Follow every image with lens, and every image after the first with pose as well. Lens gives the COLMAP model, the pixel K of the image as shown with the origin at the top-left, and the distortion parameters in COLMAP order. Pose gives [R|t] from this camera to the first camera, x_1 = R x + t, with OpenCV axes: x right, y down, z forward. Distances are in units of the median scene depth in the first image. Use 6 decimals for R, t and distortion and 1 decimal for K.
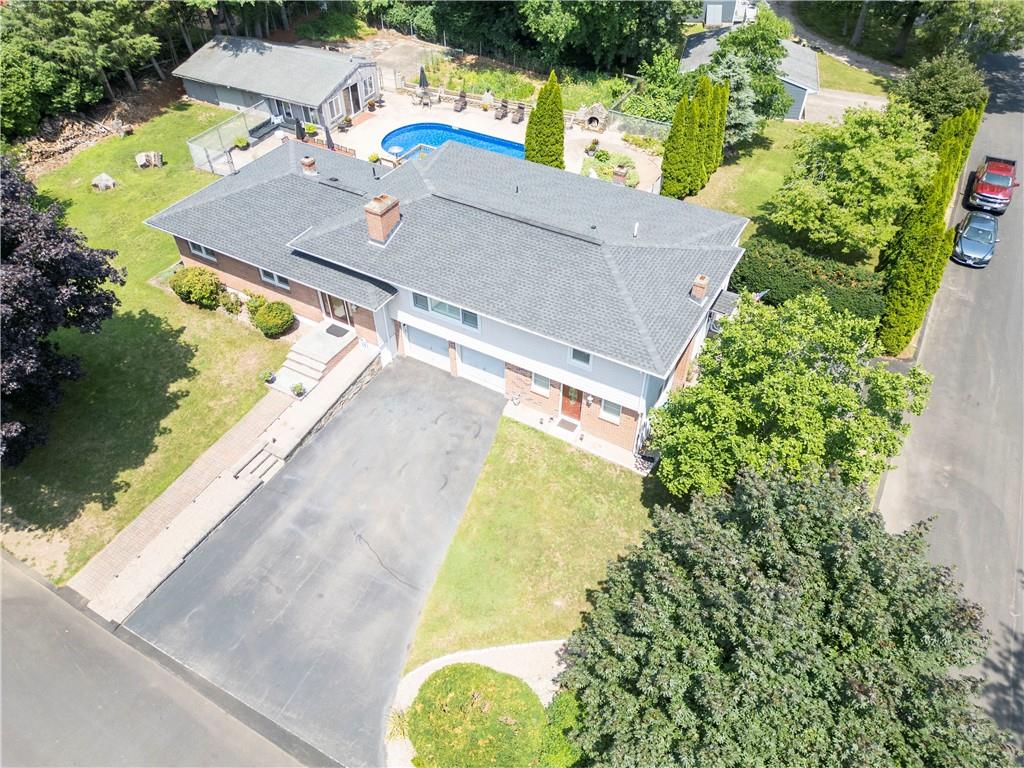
lens RADIAL K [[720.6, 0, 509.5], [0, 720.6, 386.0], [0, 0, 1]] dist [0.082146, -0.089896]
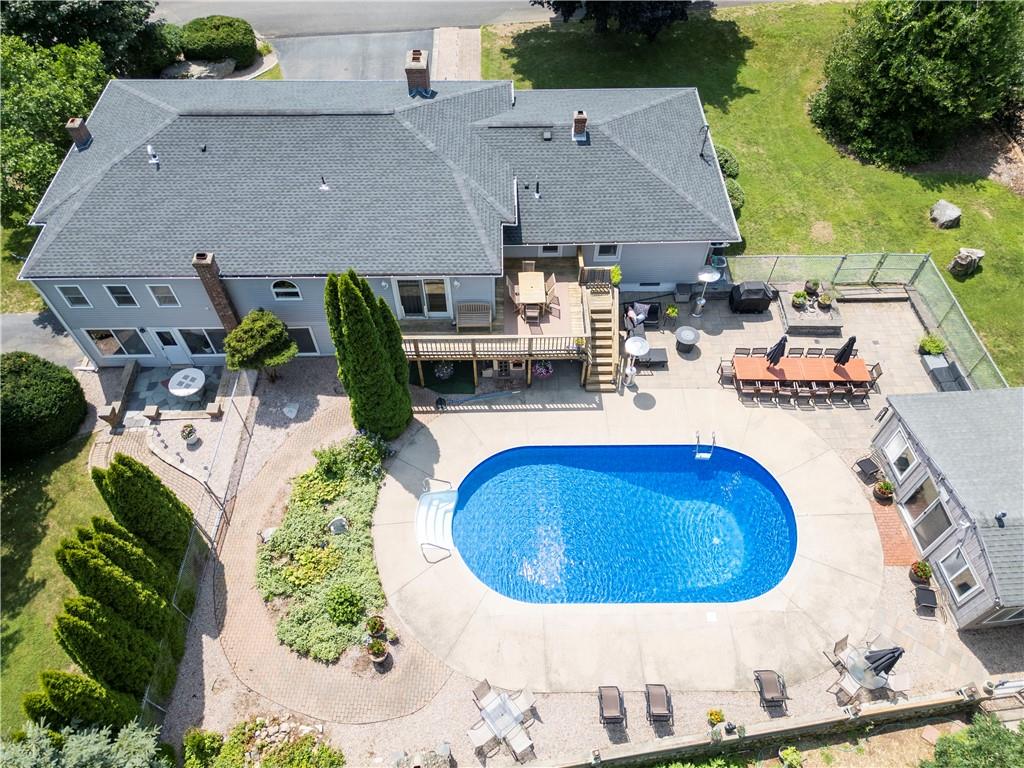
lens RADIAL K [[720.6, 0, 509.5], [0, 720.6, 386.0], [0, 0, 1]] dist [0.082146, -0.089896]
pose [[-0.861333, 0.408762, -0.301693, 0.163301], [-0.346999, -0.039598, 0.937029, -1.075314], [0.371075, 0.911782, 0.175947, 1.123569]]
